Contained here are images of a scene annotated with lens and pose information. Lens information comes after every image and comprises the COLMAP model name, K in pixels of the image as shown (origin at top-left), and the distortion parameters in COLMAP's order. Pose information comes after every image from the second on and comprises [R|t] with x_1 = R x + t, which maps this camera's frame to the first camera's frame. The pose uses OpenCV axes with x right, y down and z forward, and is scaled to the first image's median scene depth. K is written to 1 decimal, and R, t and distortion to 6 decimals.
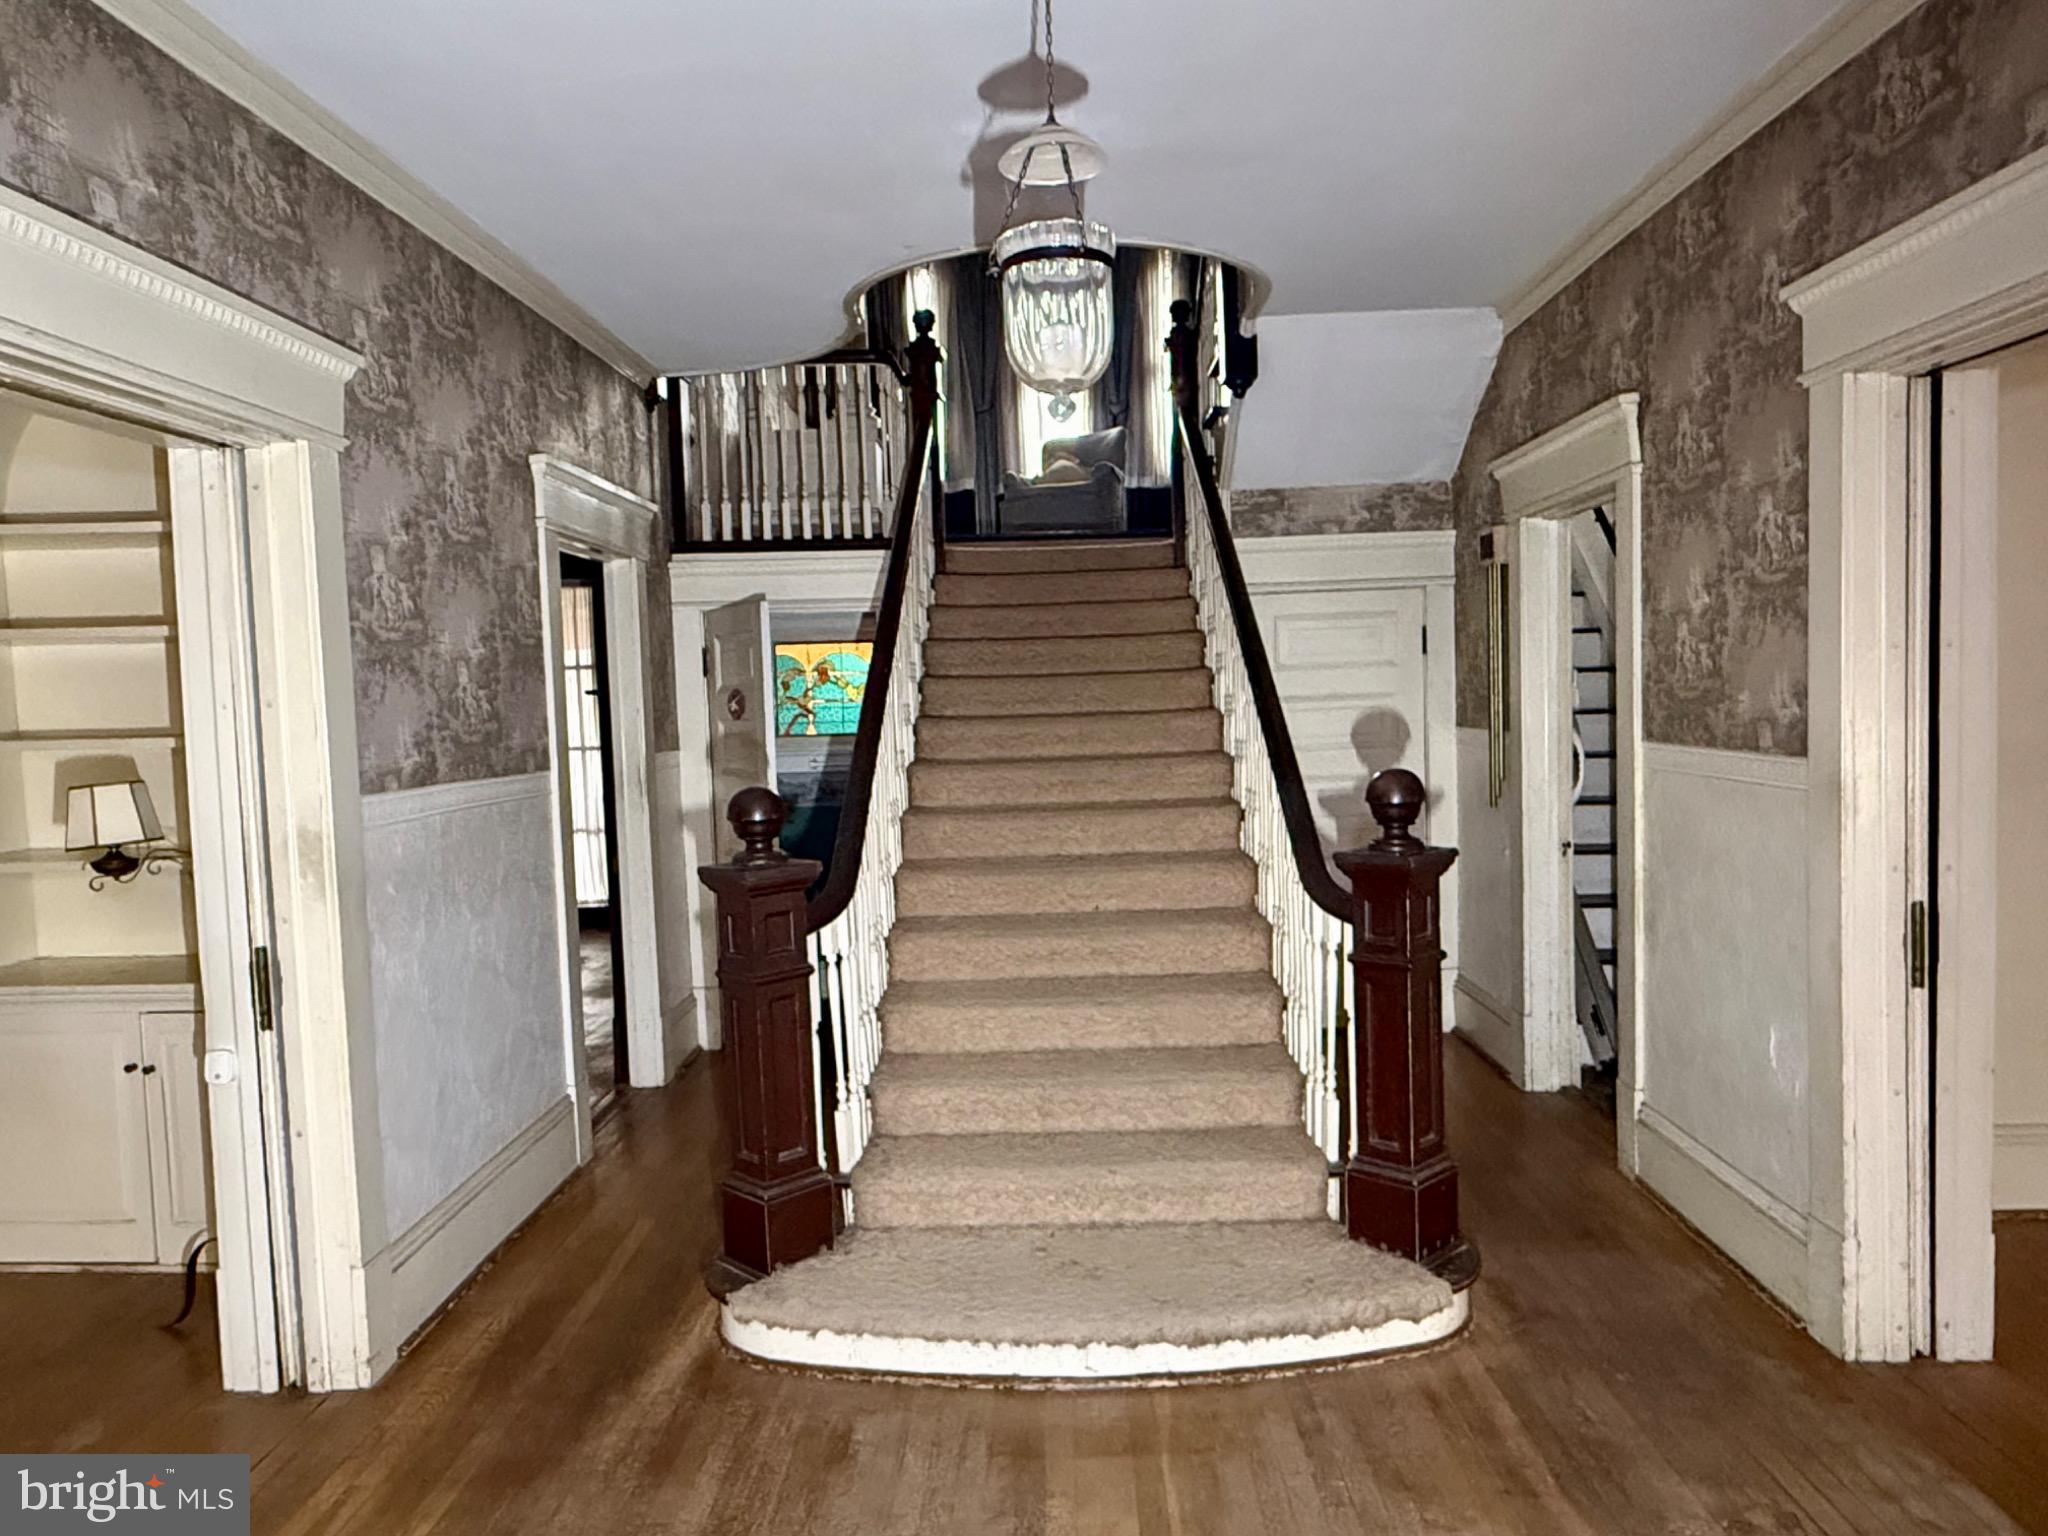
lens RADIAL K [[1431.4, 0, 1024.0], [0, 1431.4, 768.0], [0, 0, 1]] dist [0.005511, 0.002696]
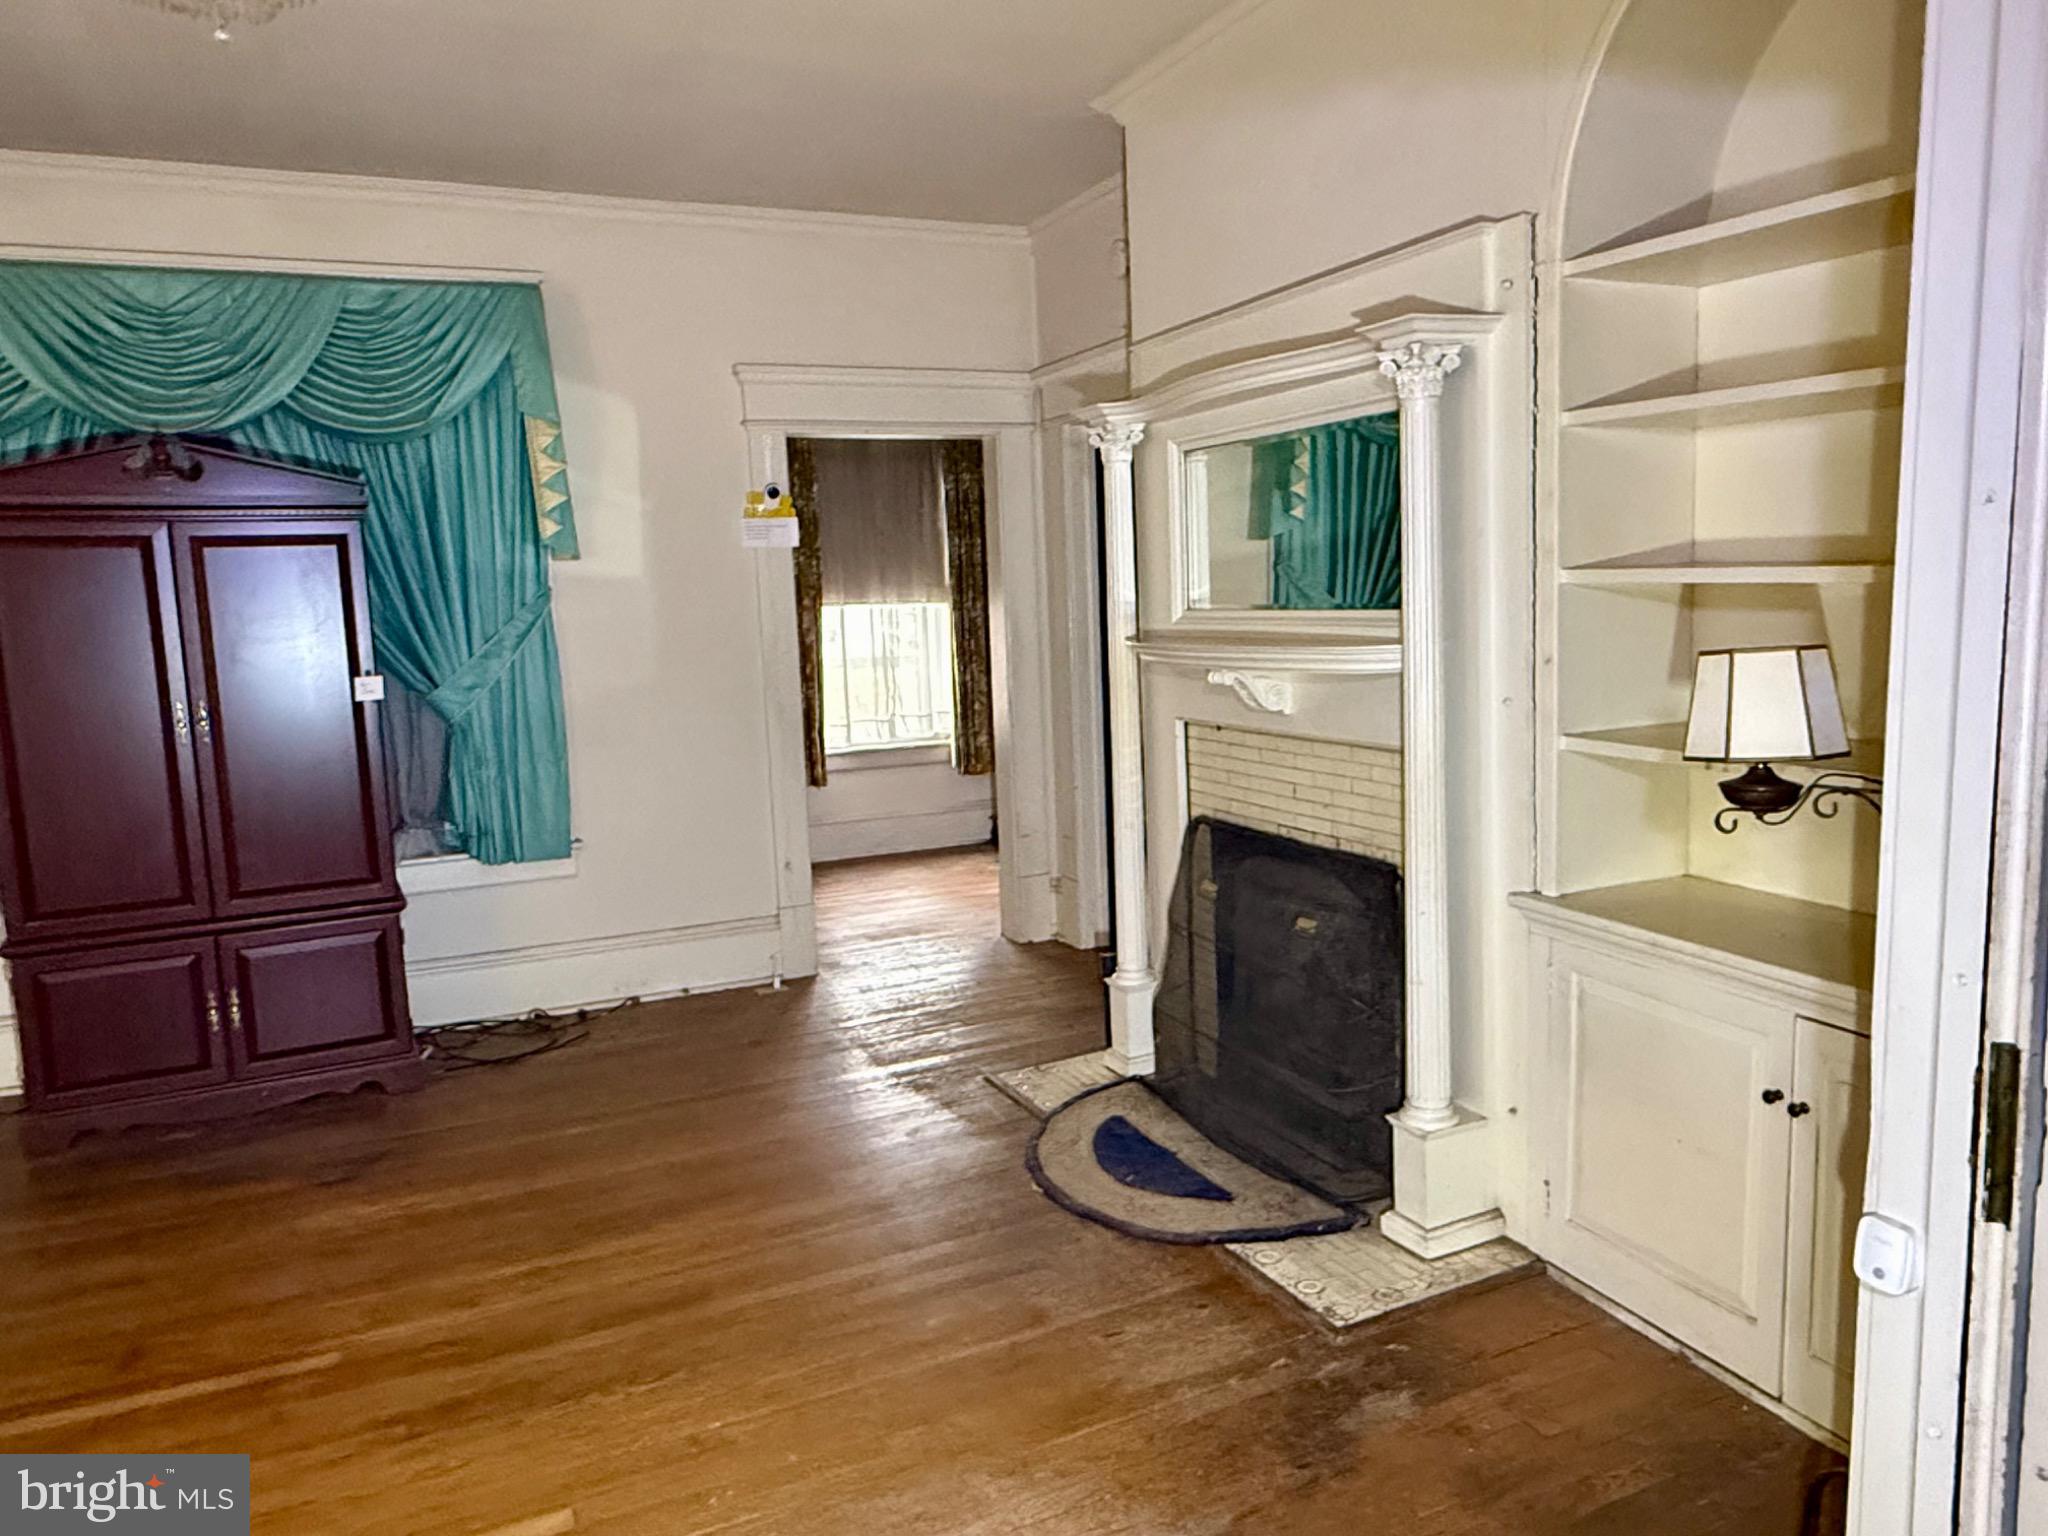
lens RADIAL K [[1406.9, 0, 1024.0], [0, 1406.9, 768.0], [0, 0, 1]] dist [-0.011827, -0.002015]
pose [[0.435512, 0.135053, -0.889995, -0.270506], [-0.031526, 0.990364, 0.134856, -0.007733], [0.899631, -0.030673, 0.435572, 0.502139]]
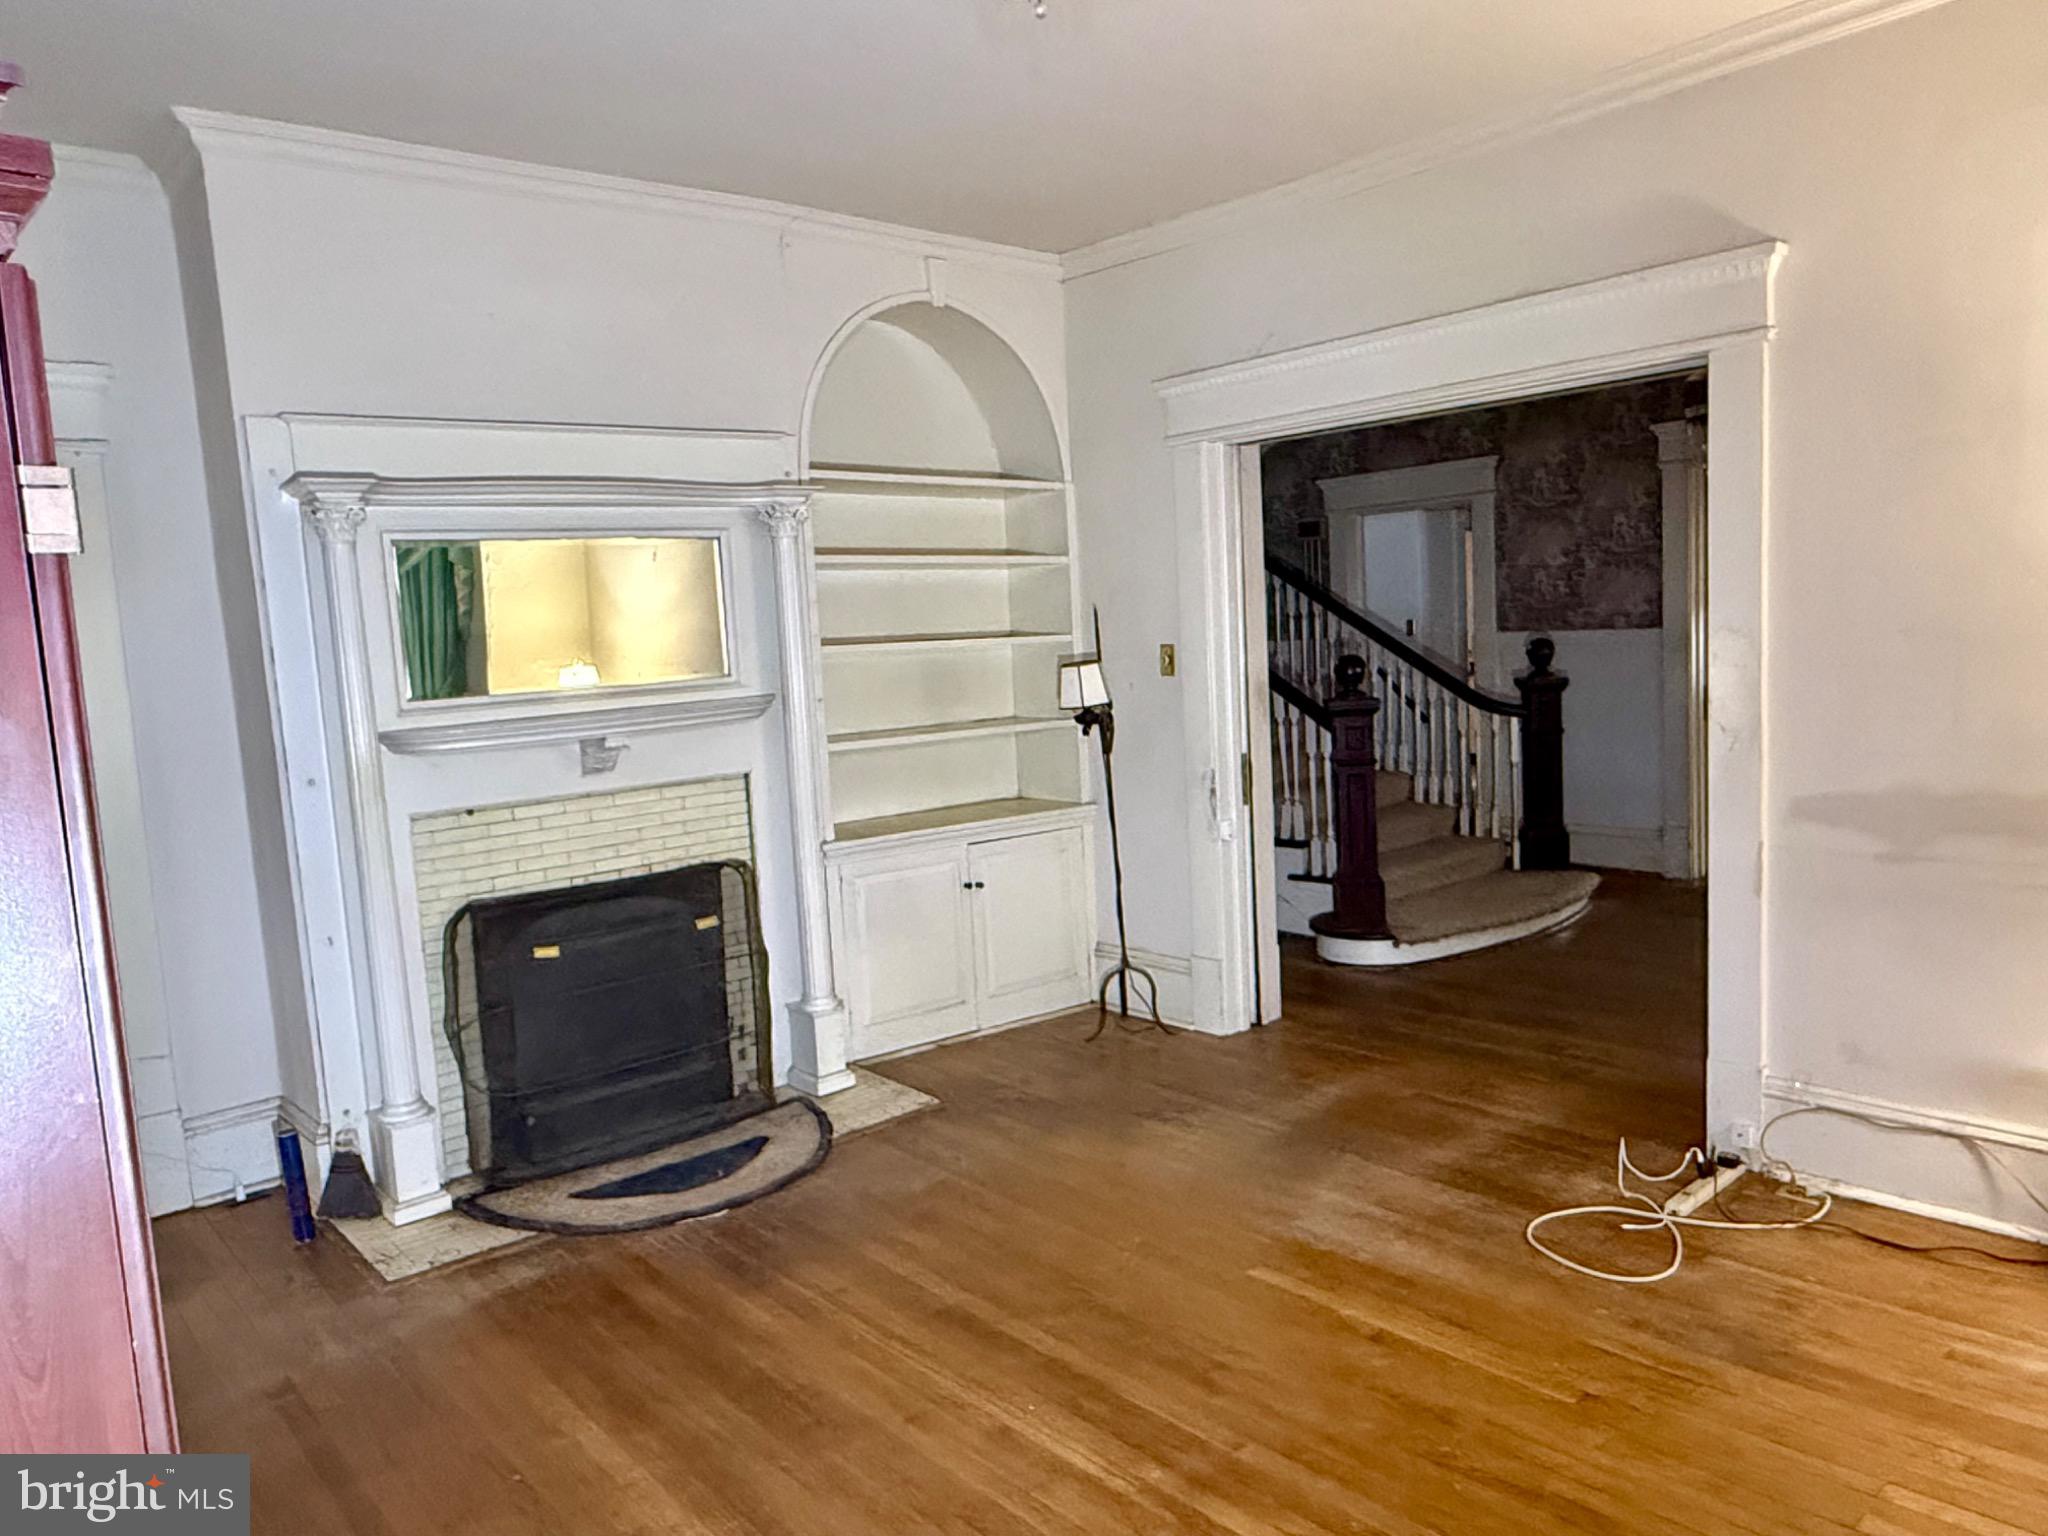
lens RADIAL K [[1446.4, 0, 1024.0], [0, 1446.4, 768.0], [0, 0, 1]] dist [0.000287, 0.000100]
pose [[0.748529, -0.074208, 0.658937, -1.675895], [0.067011, 0.997096, 0.036168, 0.060476], [-0.659708, 0.017083, 0.751328, -0.064804]]
